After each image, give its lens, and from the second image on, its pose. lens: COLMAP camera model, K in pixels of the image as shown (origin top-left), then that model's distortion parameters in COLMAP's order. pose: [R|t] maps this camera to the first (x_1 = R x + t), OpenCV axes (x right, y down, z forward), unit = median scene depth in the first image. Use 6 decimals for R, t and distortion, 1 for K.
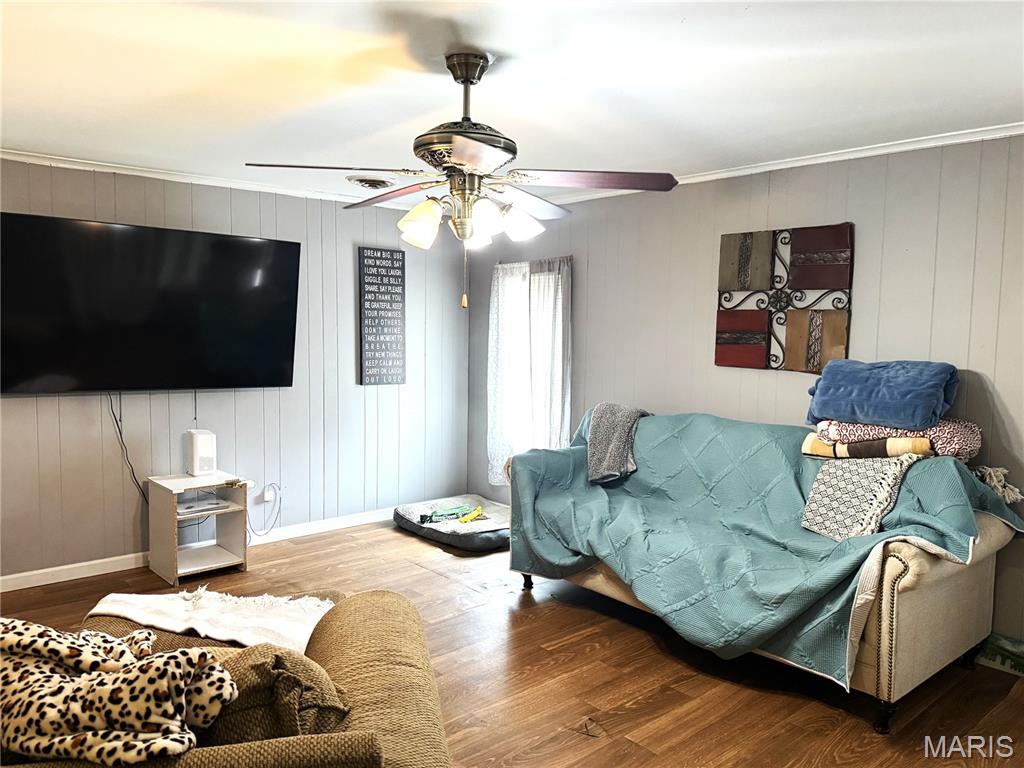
lens RADIAL K [[776.4, 0, 512.0], [0, 776.4, 384.0], [0, 0, 1]] dist [-0.004732, -0.003364]
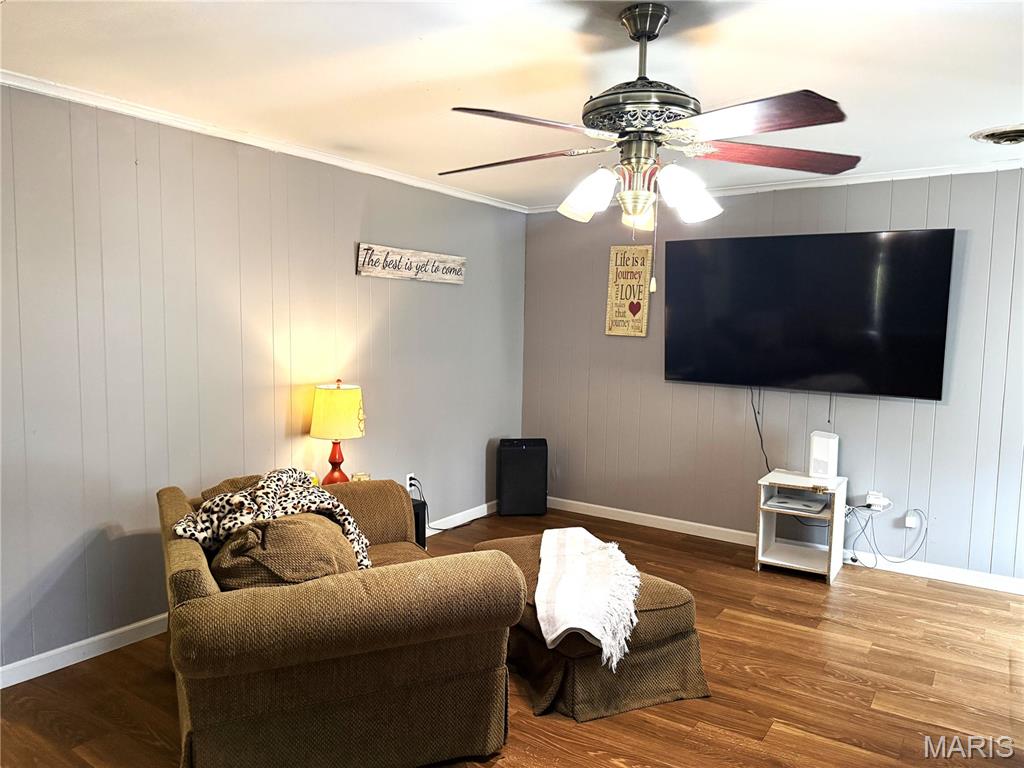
lens RADIAL K [[728.2, 0, 512.0], [0, 728.2, 384.0], [0, 0, 1]] dist [0.000944, 0.003550]
pose [[0.249704, 0.073635, -0.965518, 0.415037], [-0.092332, 0.994372, 0.051956, -0.015166], [0.963910, 0.076175, 0.255098, 0.384634]]
